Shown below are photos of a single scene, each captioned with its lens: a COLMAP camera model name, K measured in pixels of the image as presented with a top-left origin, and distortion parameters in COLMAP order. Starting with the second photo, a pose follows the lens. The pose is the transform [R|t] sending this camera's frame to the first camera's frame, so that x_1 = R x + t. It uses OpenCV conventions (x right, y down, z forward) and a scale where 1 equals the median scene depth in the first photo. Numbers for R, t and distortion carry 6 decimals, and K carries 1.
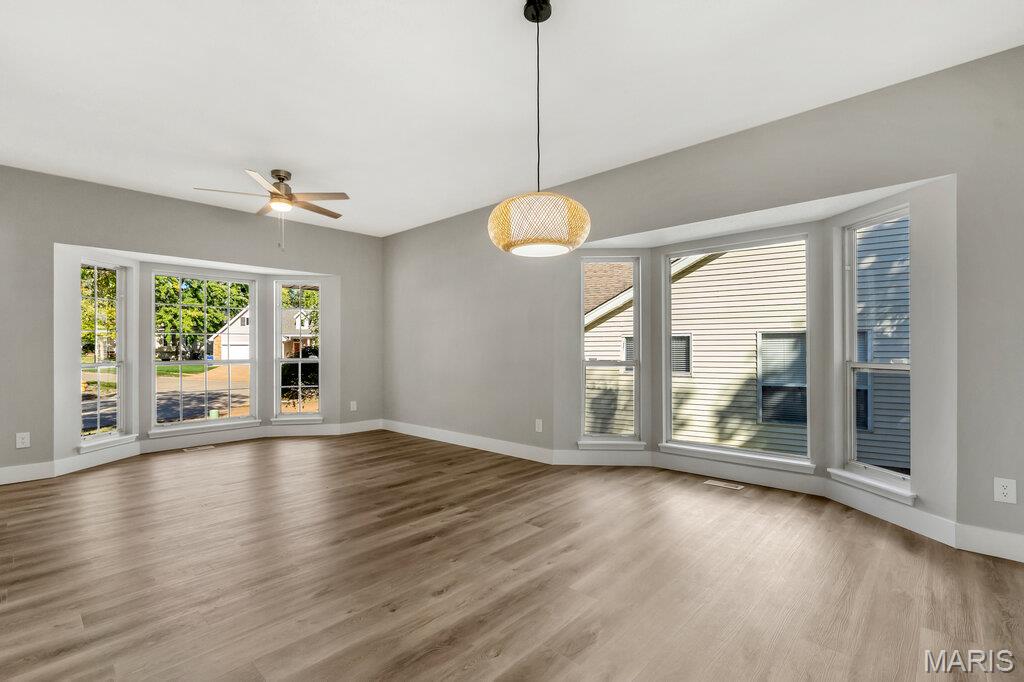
lens RADIAL K [[472.0, 0, 507.7], [0, 472.0, 348.9], [0, 0, 1]] dist [-0.002512, 0.000685]
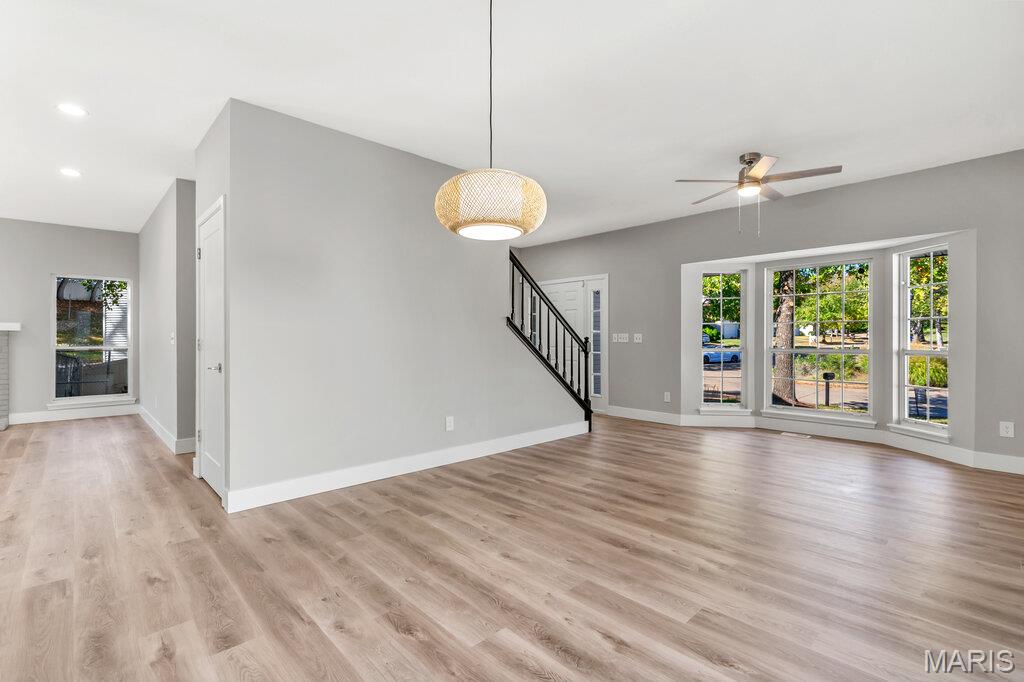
lens RADIAL K [[472.0, 0, 513.6], [0, 472.0, 338.9], [0, 0, 1]] dist [-0.002512, 0.000685]
pose [[-0.071907, 0.004636, -0.997401, 0.685042], [-0.000240, 0.999989, 0.004665, -0.003575], [0.997411, 0.000575, -0.071905, 0.774920]]
